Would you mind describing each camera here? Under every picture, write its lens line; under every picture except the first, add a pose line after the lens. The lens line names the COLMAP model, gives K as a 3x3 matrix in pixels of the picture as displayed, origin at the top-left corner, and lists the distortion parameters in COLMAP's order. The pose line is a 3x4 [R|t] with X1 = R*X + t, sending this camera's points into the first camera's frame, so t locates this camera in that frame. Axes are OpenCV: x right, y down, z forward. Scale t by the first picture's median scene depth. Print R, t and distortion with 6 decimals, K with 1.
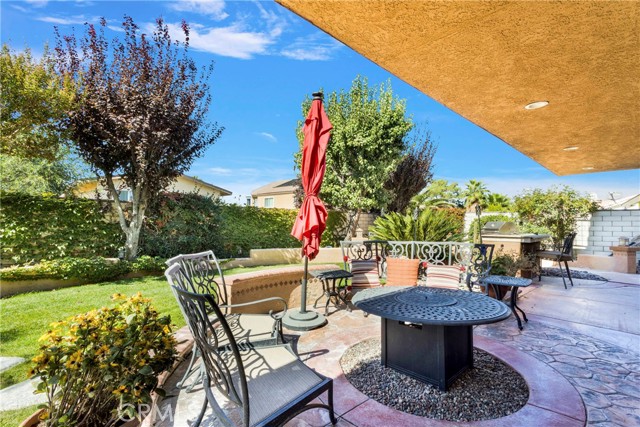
lens RADIAL K [[303.4, 0, 325.0], [0, 303.4, 215.2], [0, 0, 1]] dist [0.001003, 0.000444]
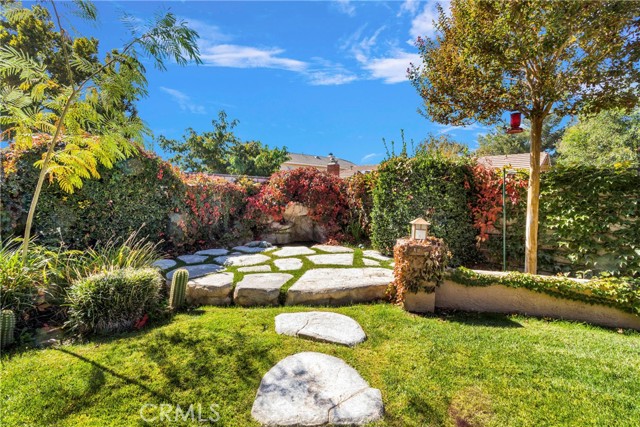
lens RADIAL K [[303.4, 0, 325.0], [0, 303.4, 215.2], [0, 0, 1]] dist [0.001003, 0.000444]
pose [[0.030318, 0.062284, -0.997598, -0.314043], [0.010742, 0.997979, 0.062634, -0.010354], [0.999483, -0.012615, 0.029588, 0.383457]]
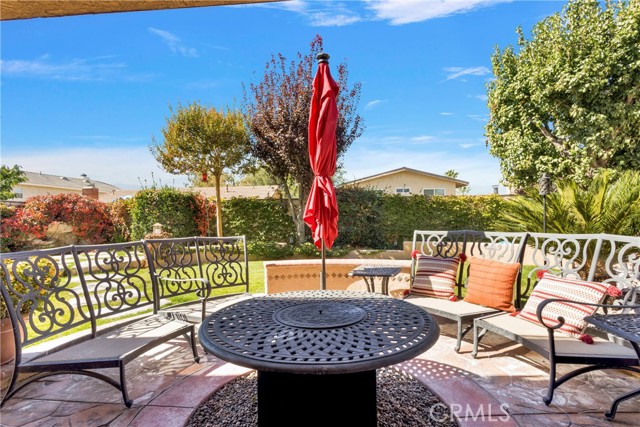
lens RADIAL K [[303.4, 0, 325.0], [0, 303.4, 215.2], [0, 0, 1]] dist [0.001003, 0.000444]
pose [[0.661685, -0.027843, -0.749265, 0.423809], [0.041049, 0.999157, -0.000878, 0.033778], [0.748658, -0.030176, 0.662270, 0.294779]]
